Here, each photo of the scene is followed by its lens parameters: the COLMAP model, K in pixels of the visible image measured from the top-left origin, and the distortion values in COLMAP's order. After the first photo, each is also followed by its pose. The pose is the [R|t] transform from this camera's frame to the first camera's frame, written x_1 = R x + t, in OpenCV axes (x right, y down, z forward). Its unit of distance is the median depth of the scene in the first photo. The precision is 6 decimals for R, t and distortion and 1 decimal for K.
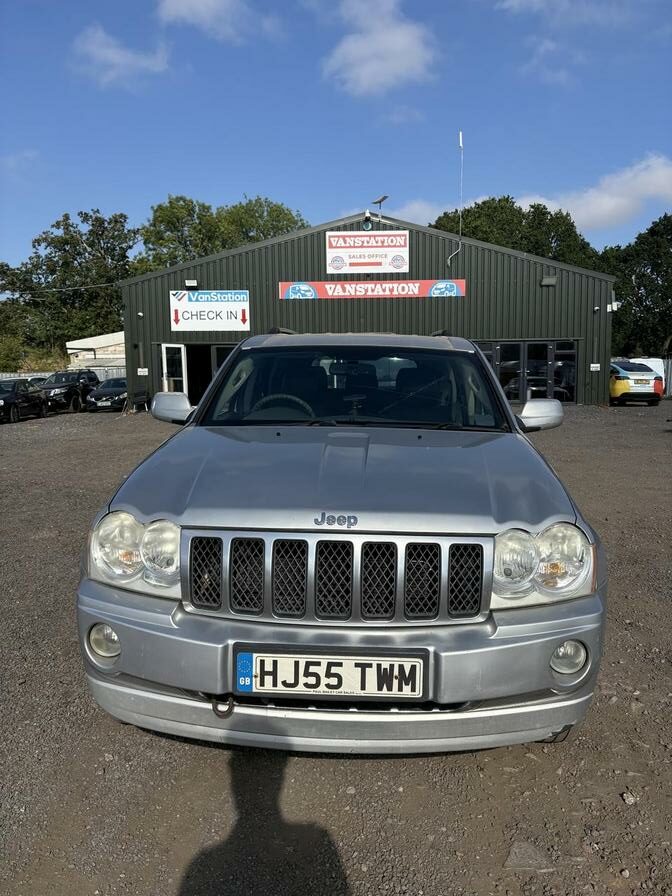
lens RADIAL K [[659.9, 0, 325.1], [0, 659.9, 456.4], [0, 0, 1]] dist [0.022437, -0.003352]
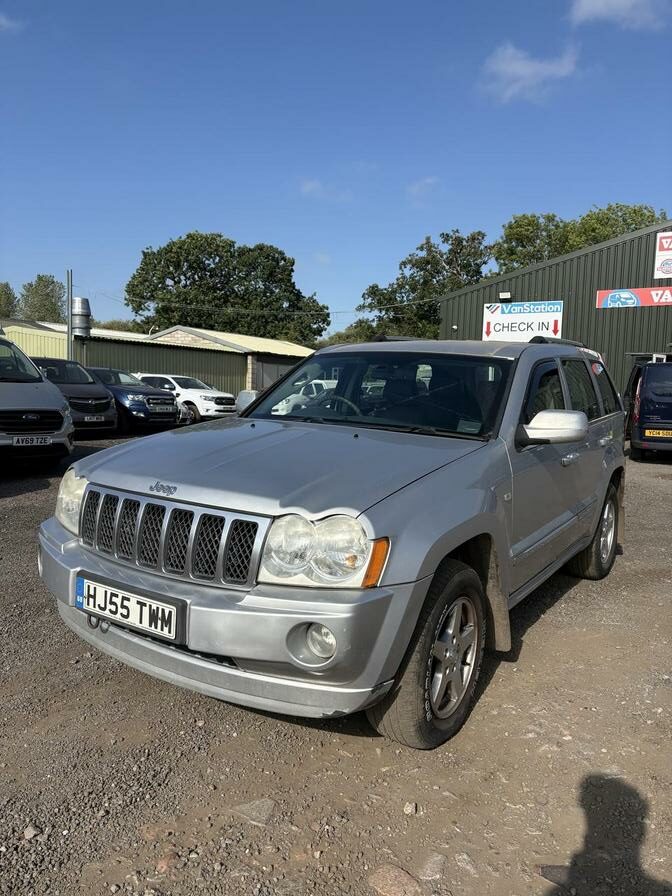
lens RADIAL K [[645.2, 0, 311.9], [0, 645.2, 446.4], [0, 0, 1]] dist [0.009050, 0.002478]
pose [[0.865760, 0.074282, -0.494915, 0.646508], [-0.088721, 0.996040, -0.005704, 0.000569], [0.492532, 0.048847, 0.868923, 0.064258]]
